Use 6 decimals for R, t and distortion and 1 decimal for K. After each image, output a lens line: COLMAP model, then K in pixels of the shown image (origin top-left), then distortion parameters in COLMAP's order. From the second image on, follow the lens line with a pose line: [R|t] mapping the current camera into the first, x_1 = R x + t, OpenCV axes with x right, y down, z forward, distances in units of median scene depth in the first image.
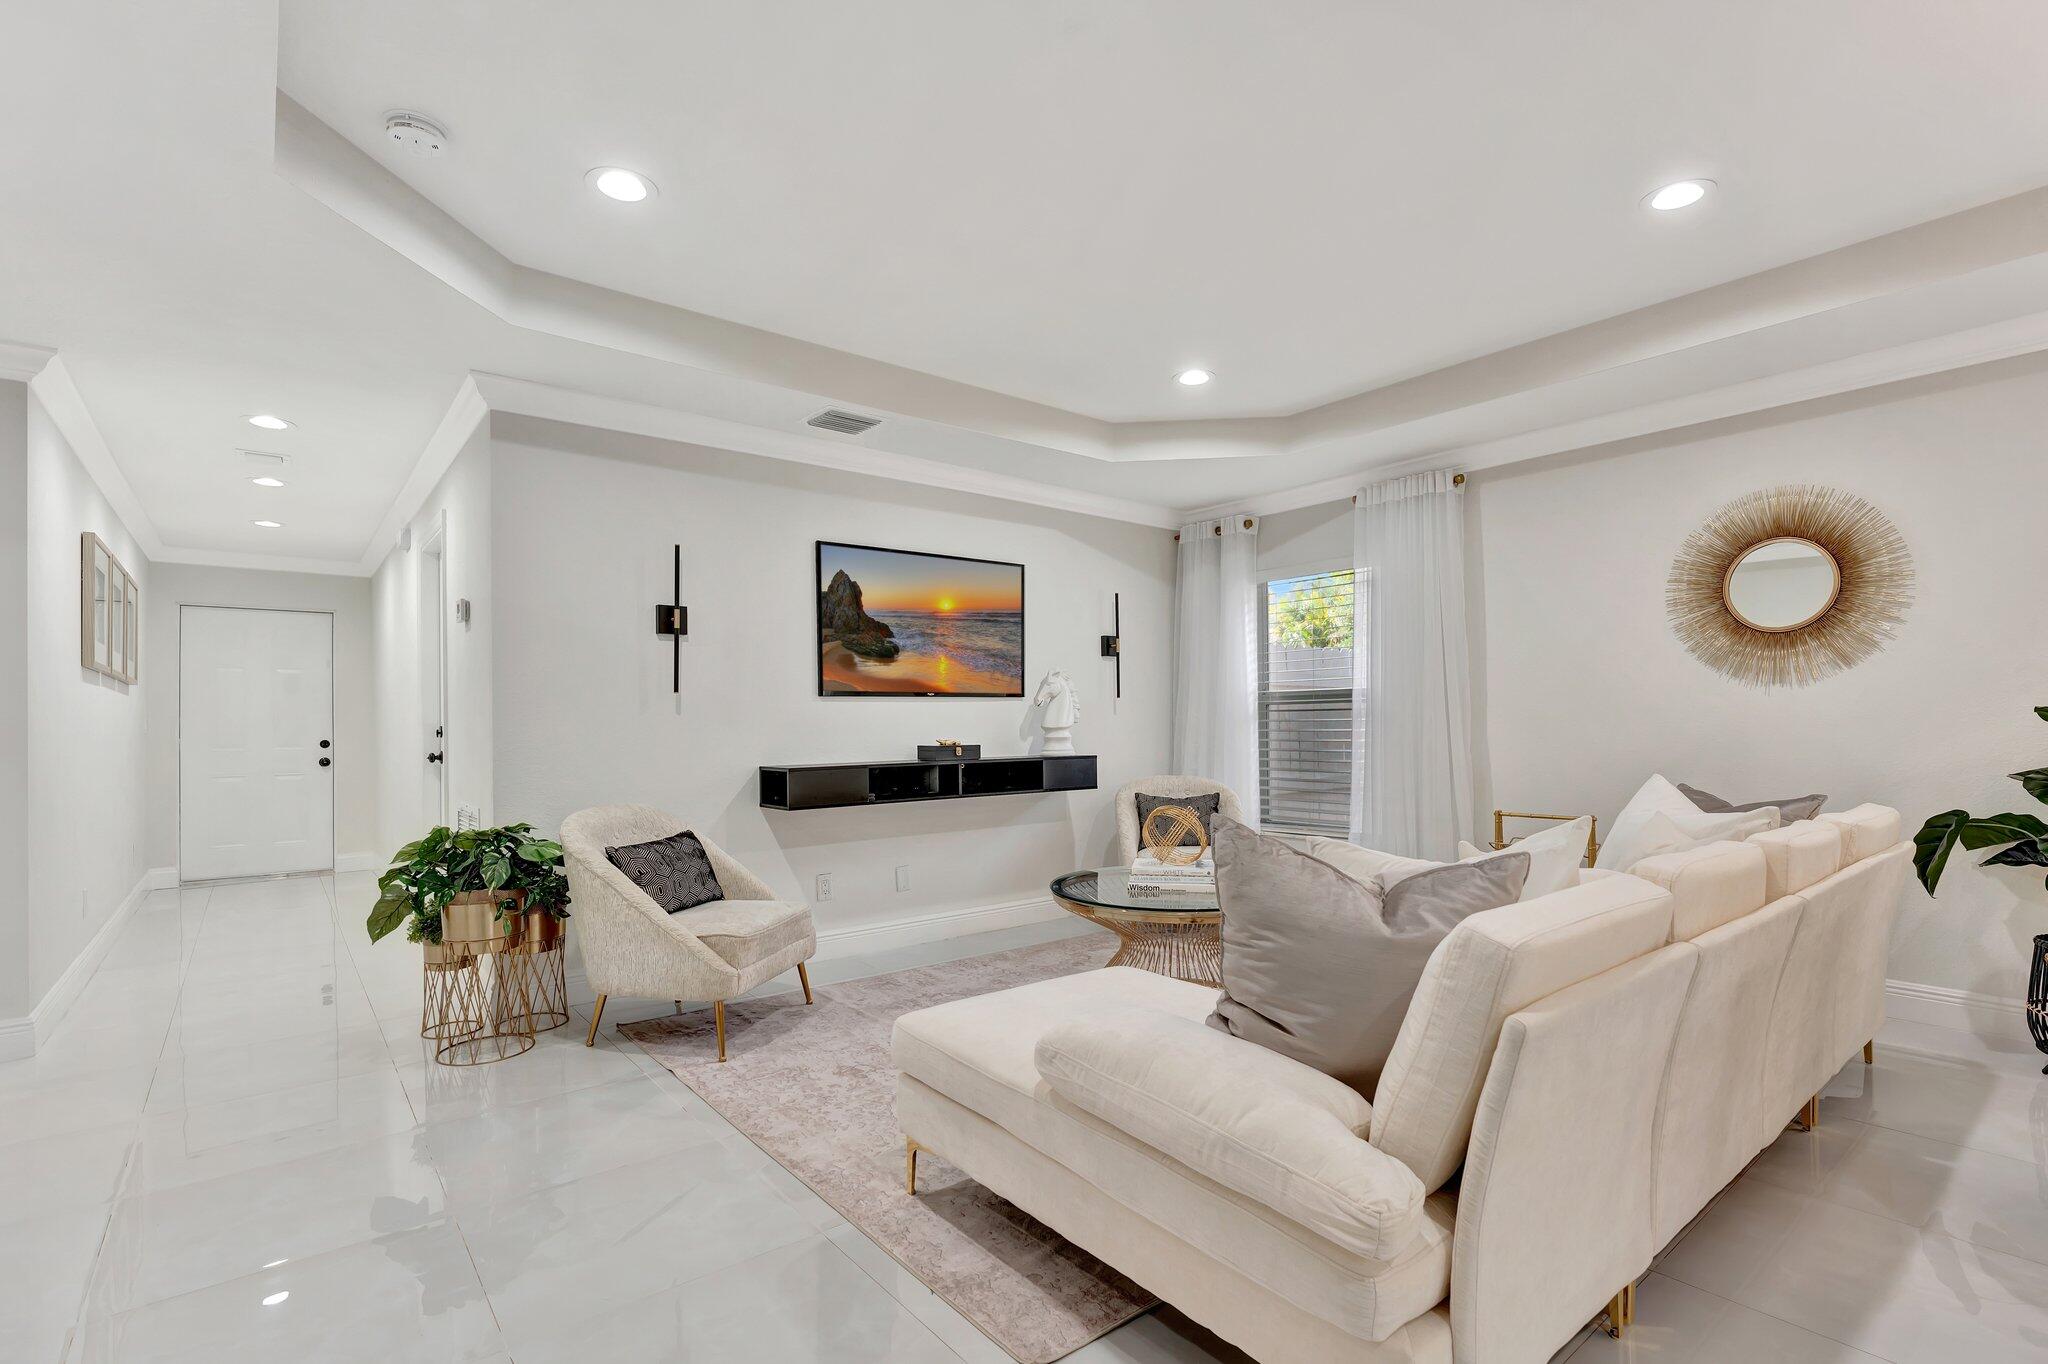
lens RADIAL K [[938.7, 0, 1024.6], [0, 938.7, 710.0], [0, 0, 1]] dist [0.002278, 0.000147]
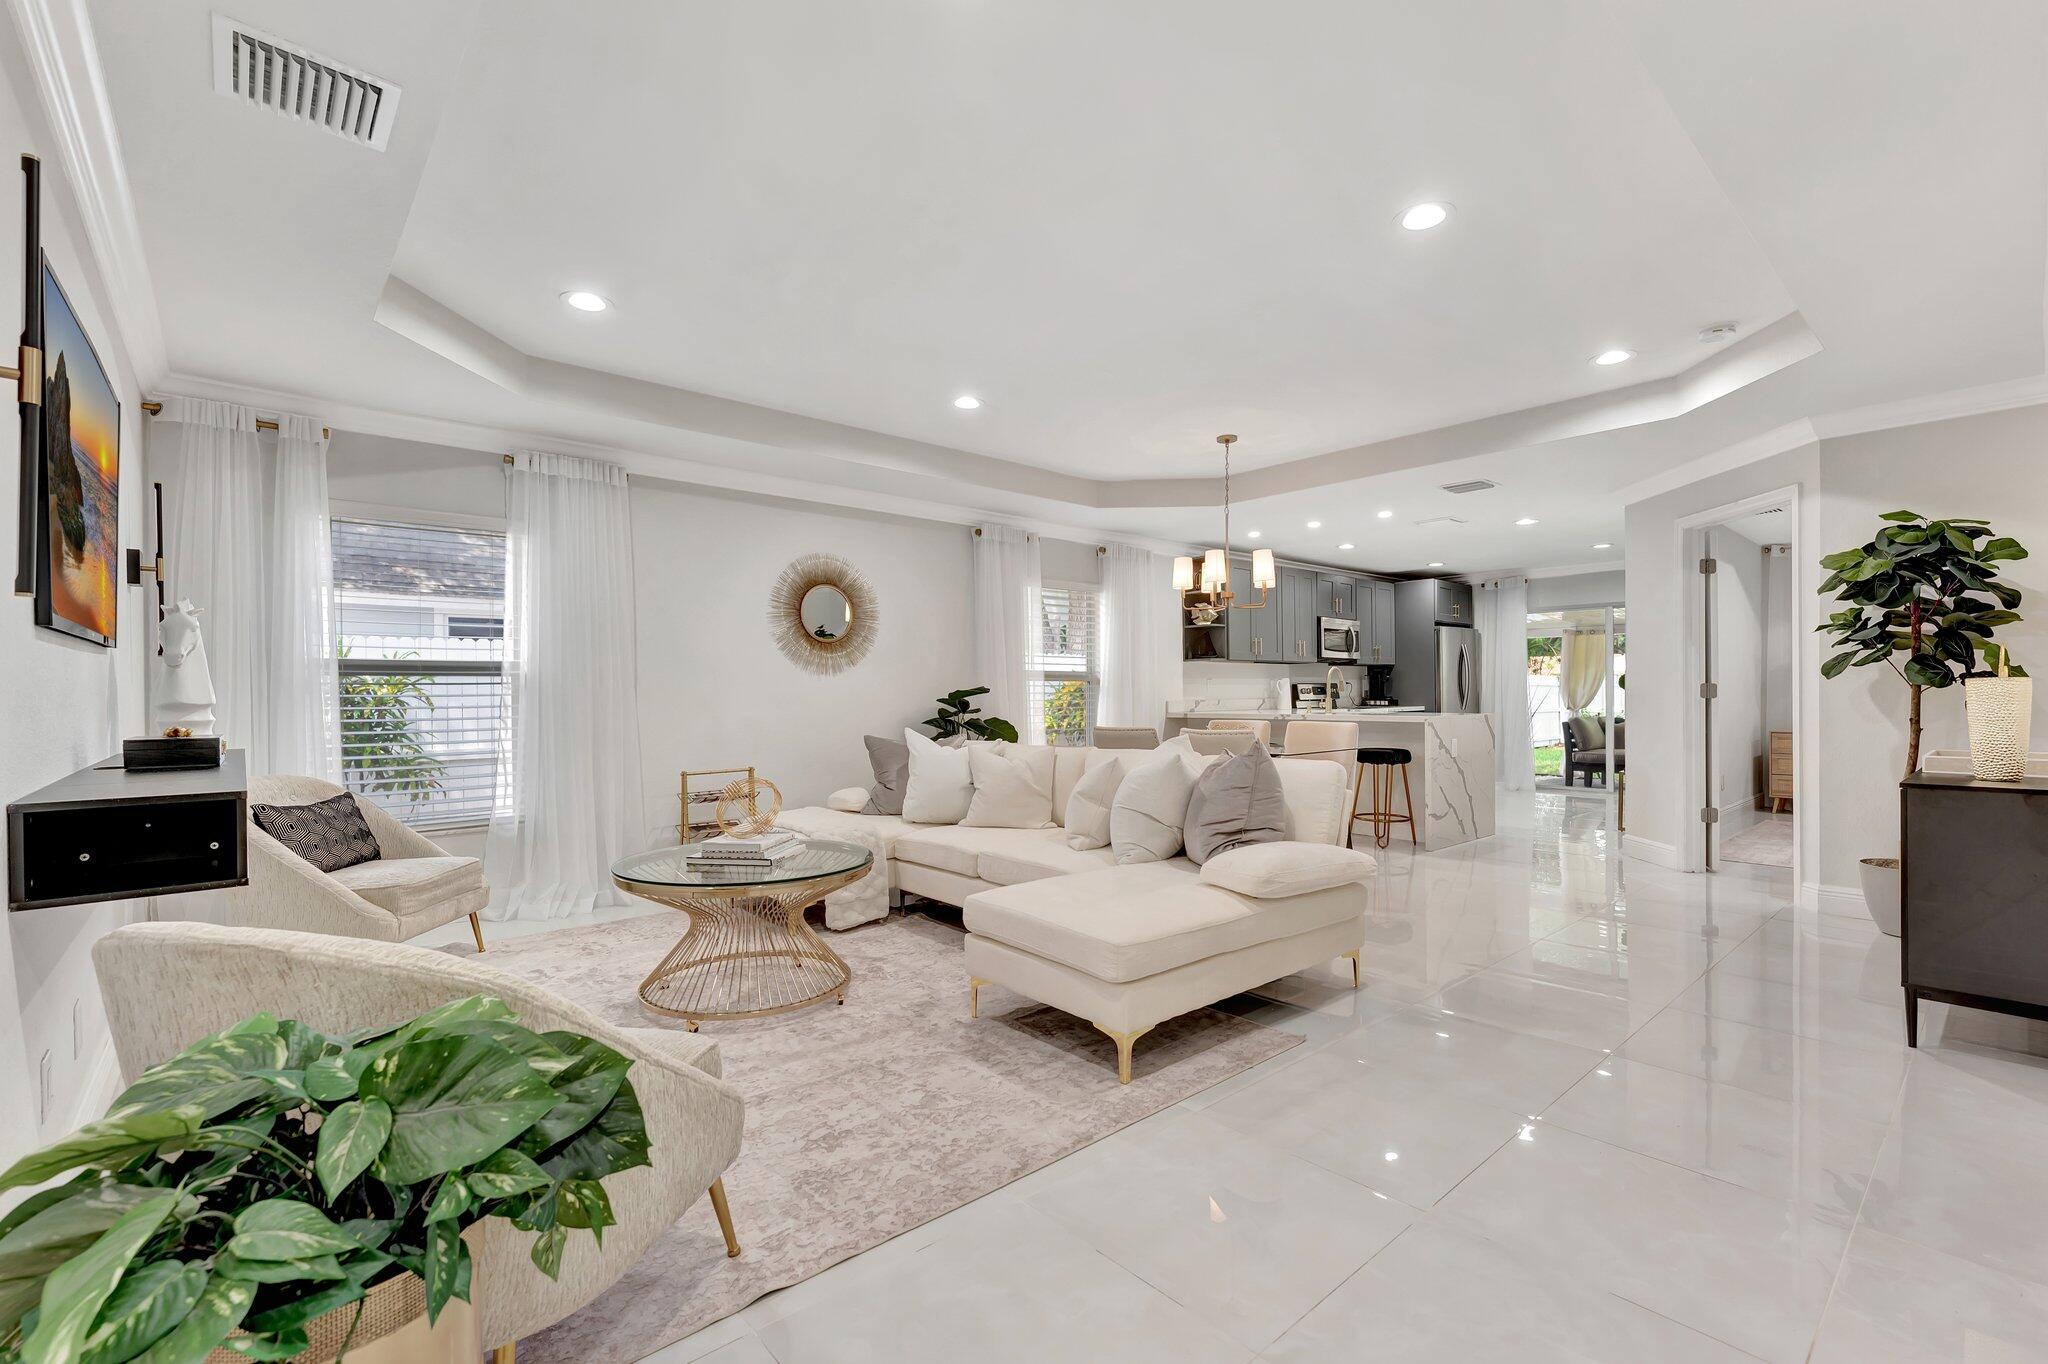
lens RADIAL K [[896.6, 0, 1022.9], [0, 896.6, 695.5], [0, 0, 1]] dist [0.002252, 0.000103]
pose [[-0.031058, 0.005308, 0.999503, -0.653053], [-0.008174, 0.999951, -0.005564, 0.013493], [-0.999484, -0.008343, -0.031013, 0.604275]]
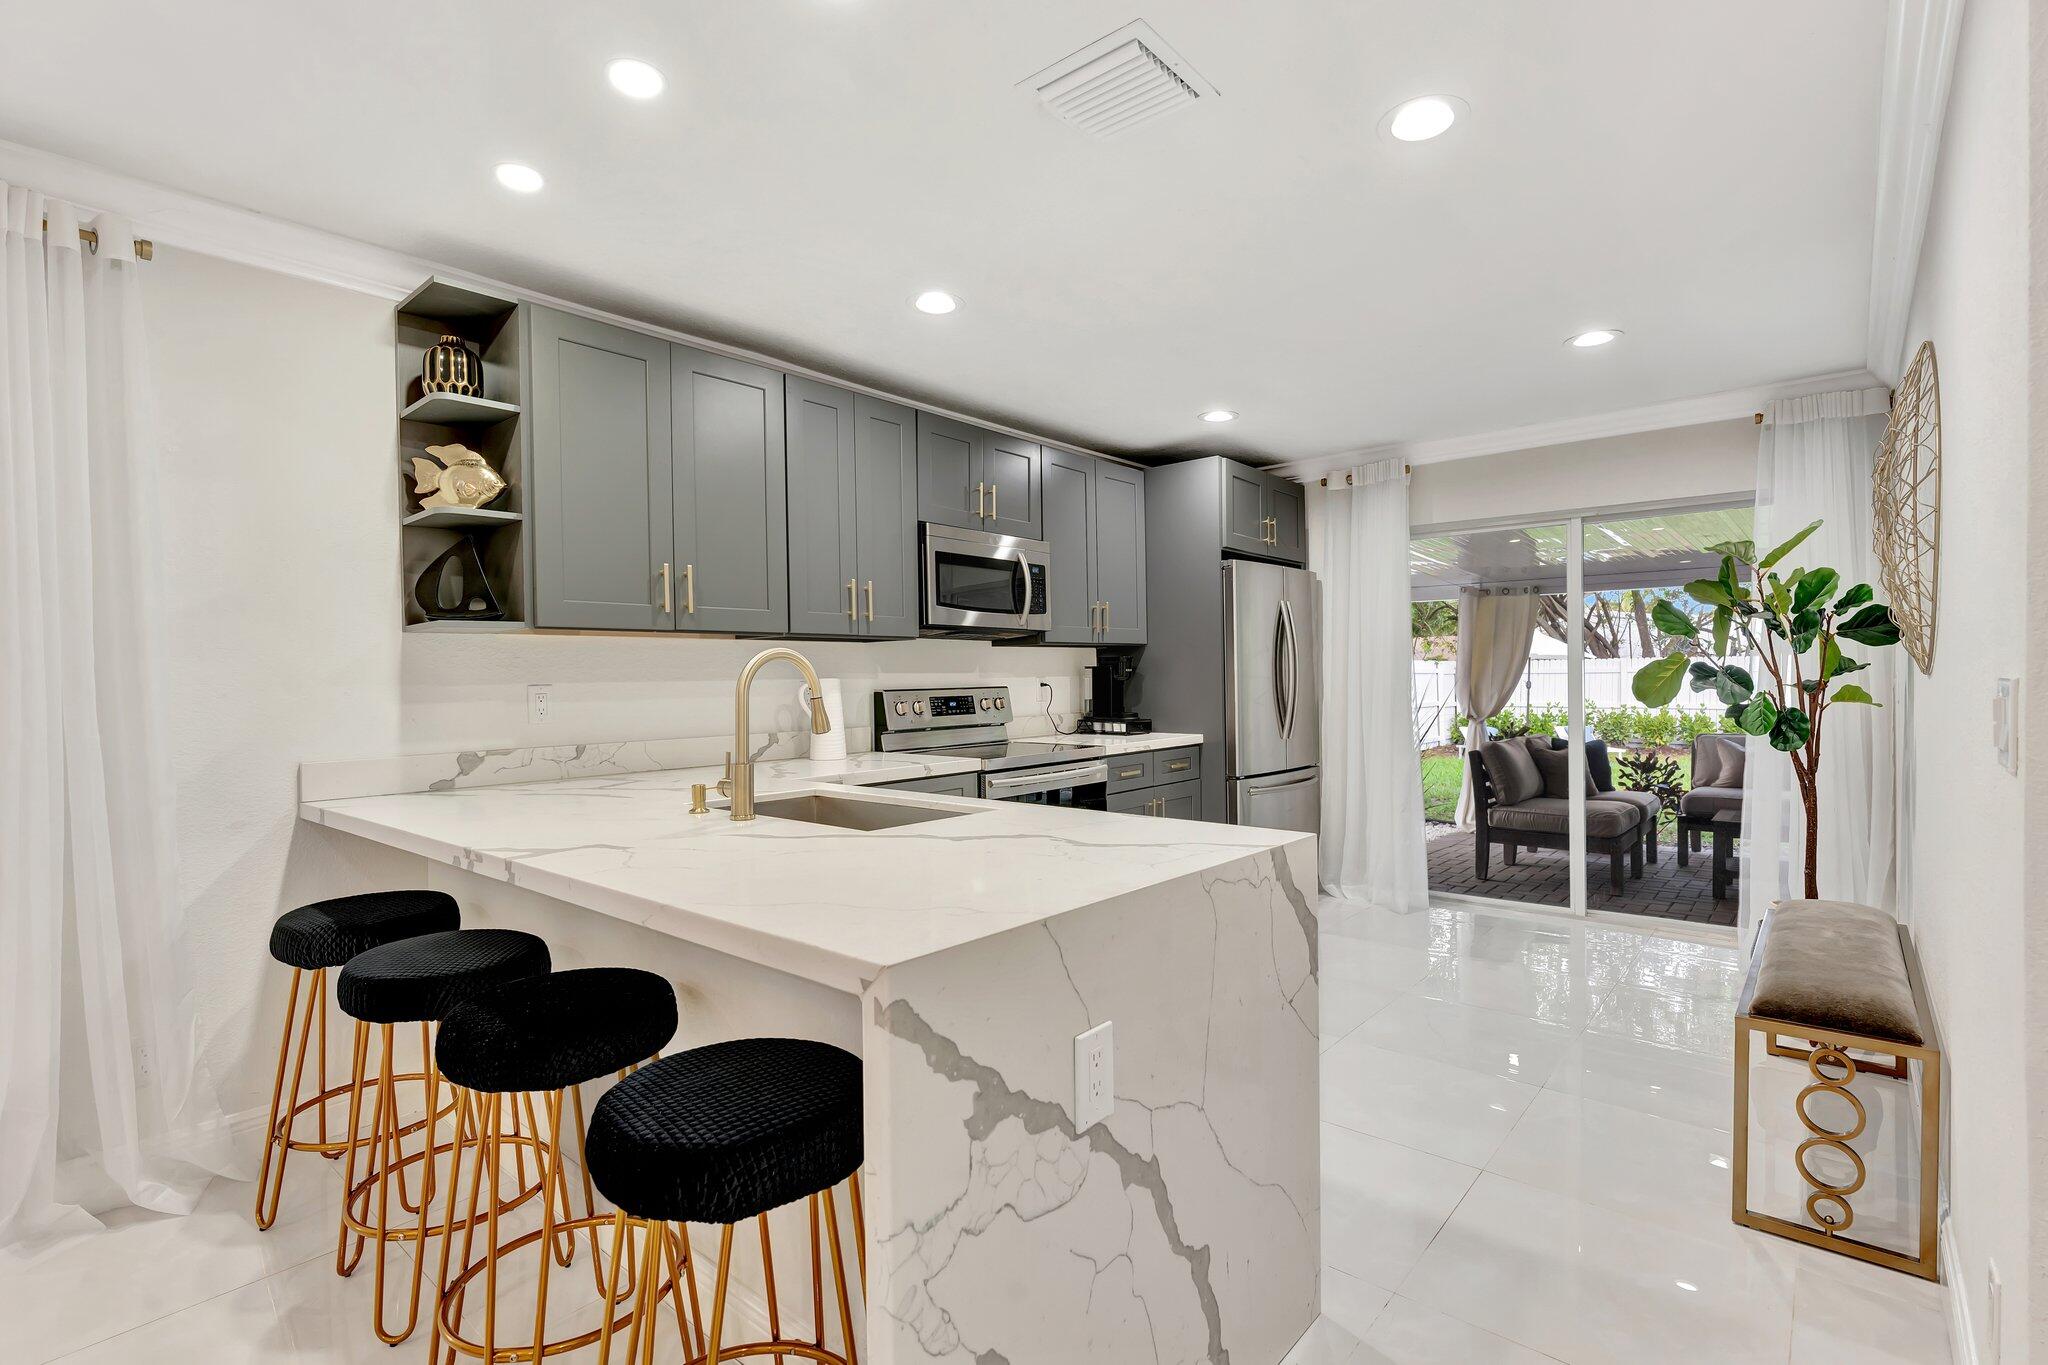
lens RADIAL K [[963.5, 0, 1027.2], [0, 963.5, 675.1], [0, 0, 1]] dist [0.011877, 0.000383]
pose [[-0.175858, 0.010466, 0.984360, 0.517654], [-0.002466, 0.999936, -0.011072, -0.036497], [-0.984413, -0.004374, -0.175821, -0.084627]]
